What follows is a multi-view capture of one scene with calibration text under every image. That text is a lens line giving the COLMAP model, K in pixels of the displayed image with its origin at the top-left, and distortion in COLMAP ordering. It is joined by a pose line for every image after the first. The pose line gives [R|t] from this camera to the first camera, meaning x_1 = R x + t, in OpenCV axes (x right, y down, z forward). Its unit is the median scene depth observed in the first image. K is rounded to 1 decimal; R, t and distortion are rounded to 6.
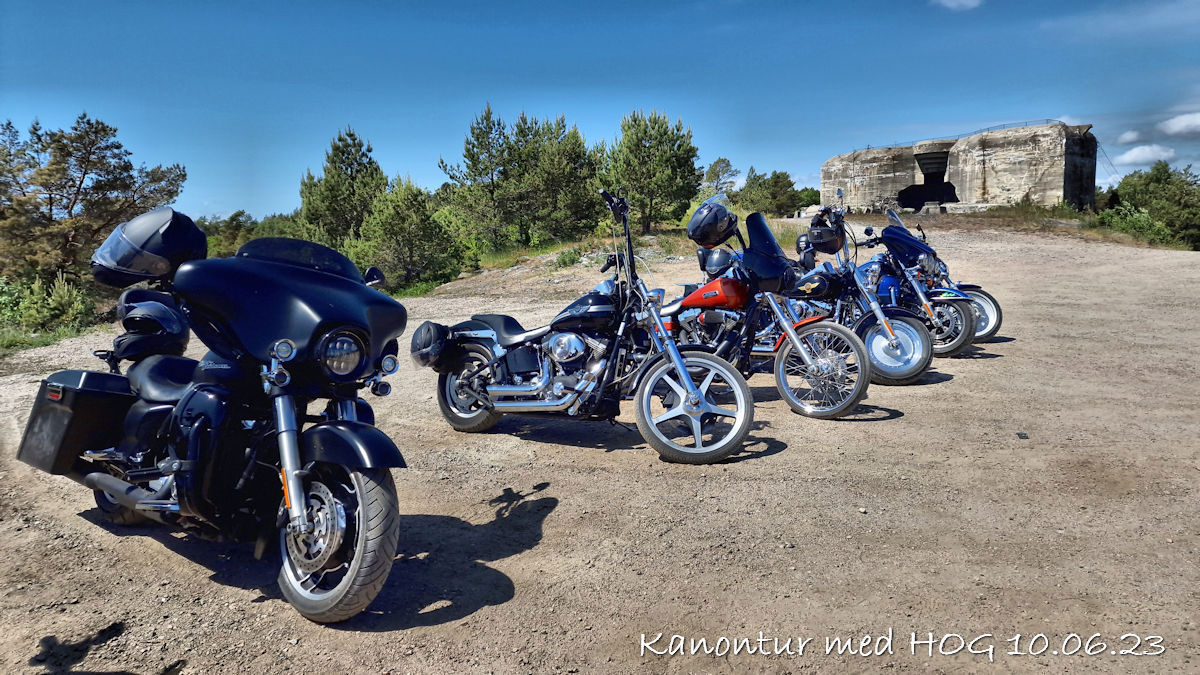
lens RADIAL K [[801.8, 0, 600.6], [0, 801.8, 326.6], [0, 0, 1]] dist [0.067283, -0.064465]
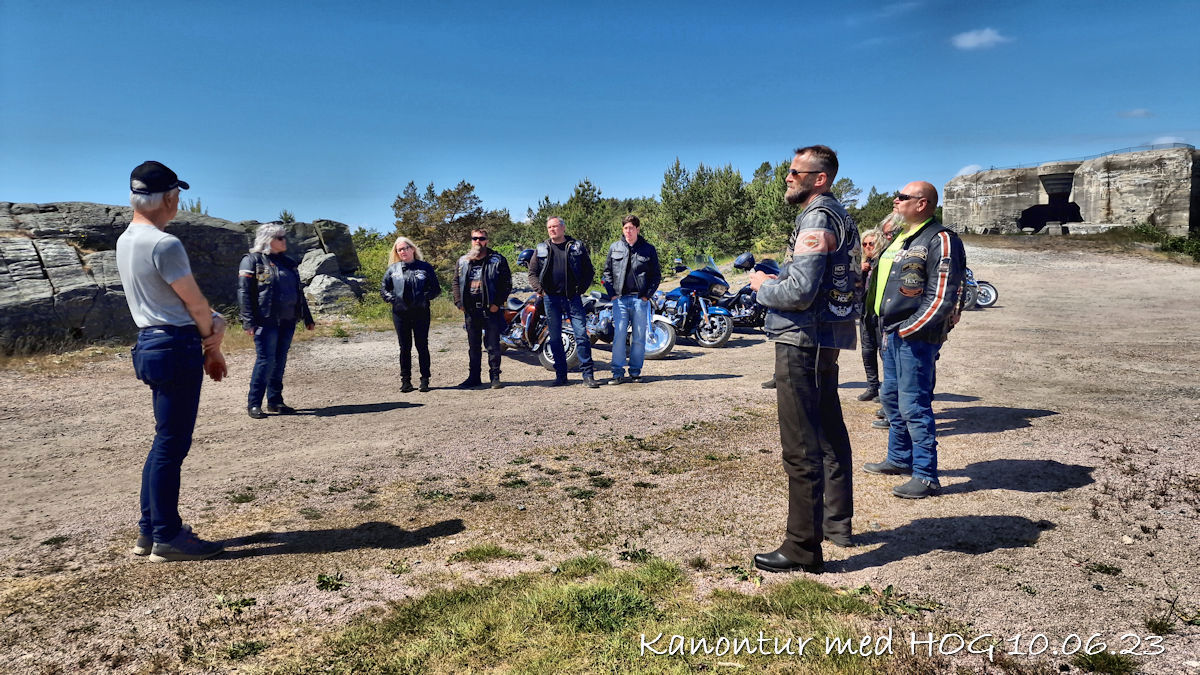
lens RADIAL K [[801.8, 0, 603.5], [0, 801.8, 326.8], [0, 0, 1]] dist [0.067283, -0.064465]
pose [[0.990785, 0.023266, -0.133430, -0.075844], [-0.025499, 0.999562, -0.015051, 0.039264], [0.133022, 0.018315, 0.990944, -0.388172]]
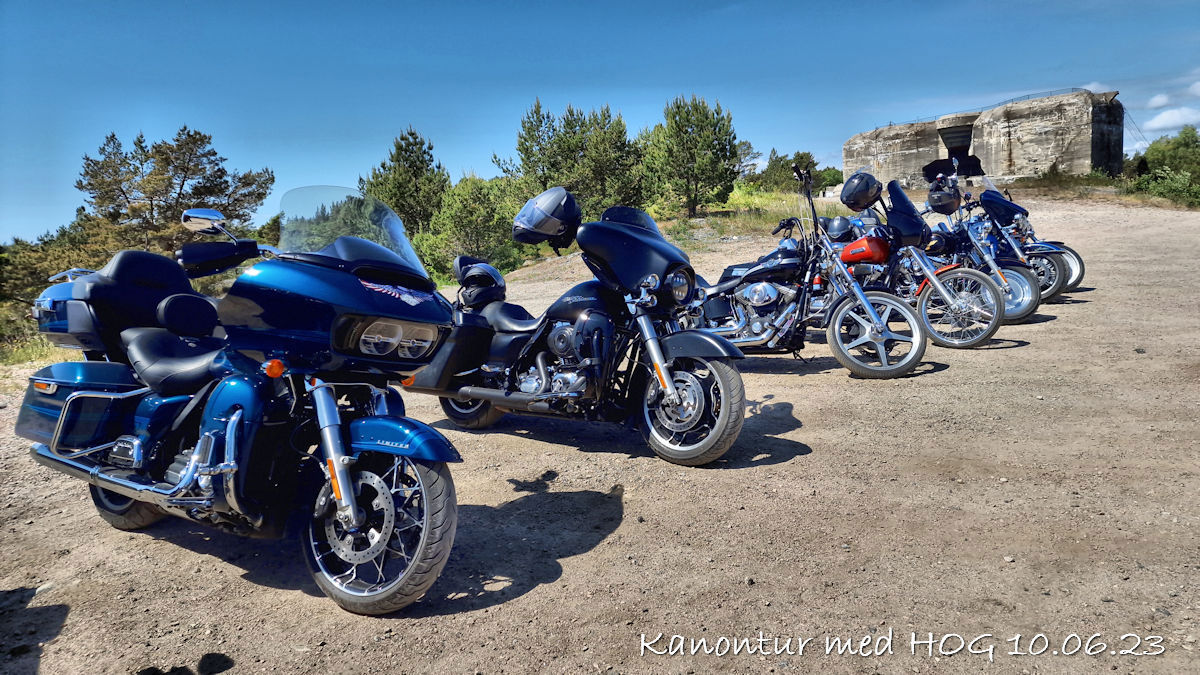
lens RADIAL K [[801.8, 0, 599.5], [0, 801.8, 330.6], [0, 0, 1]] dist [0.067283, -0.064465]
pose [[0.998967, -0.037523, -0.025631, -0.044625], [0.037961, 0.999137, 0.016844, 0.008793], [0.024977, -0.017799, 0.999530, -0.042363]]
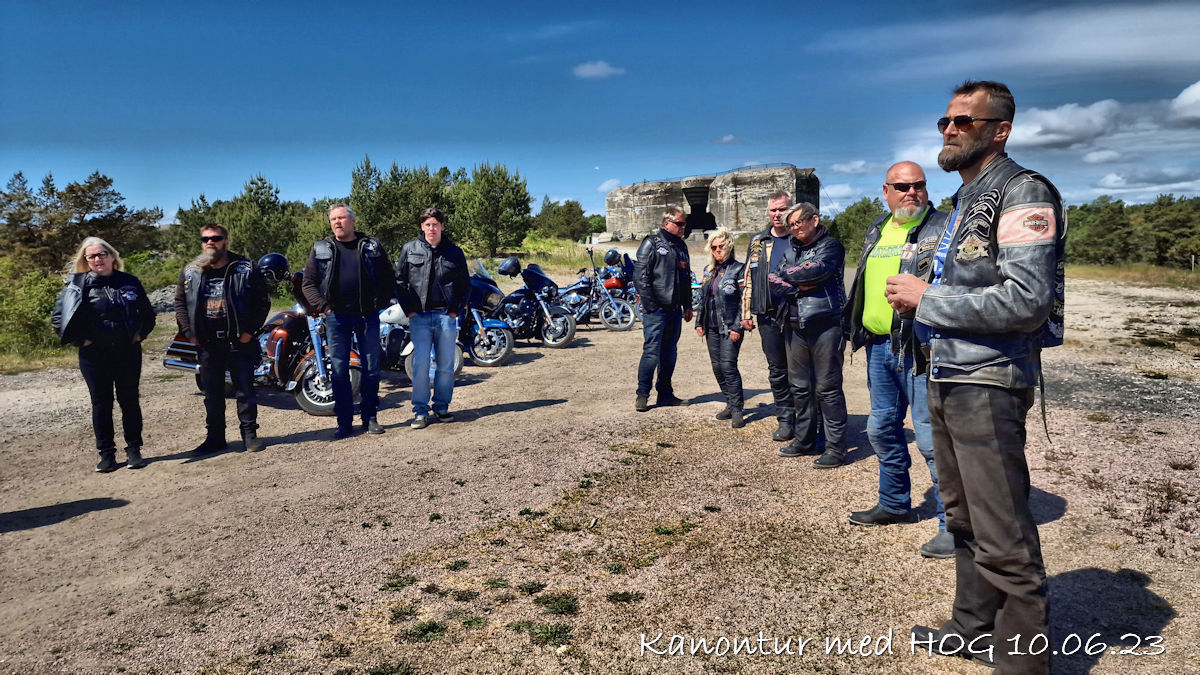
lens RADIAL K [[801.8, 0, 609.7], [0, 801.8, 325.7], [0, 0, 1]] dist [0.067283, -0.064465]
pose [[0.962711, -0.026051, 0.269274, -0.122713], [0.033424, 0.999180, -0.022833, 0.033824], [-0.268459, 0.030982, 0.962793, -0.326383]]
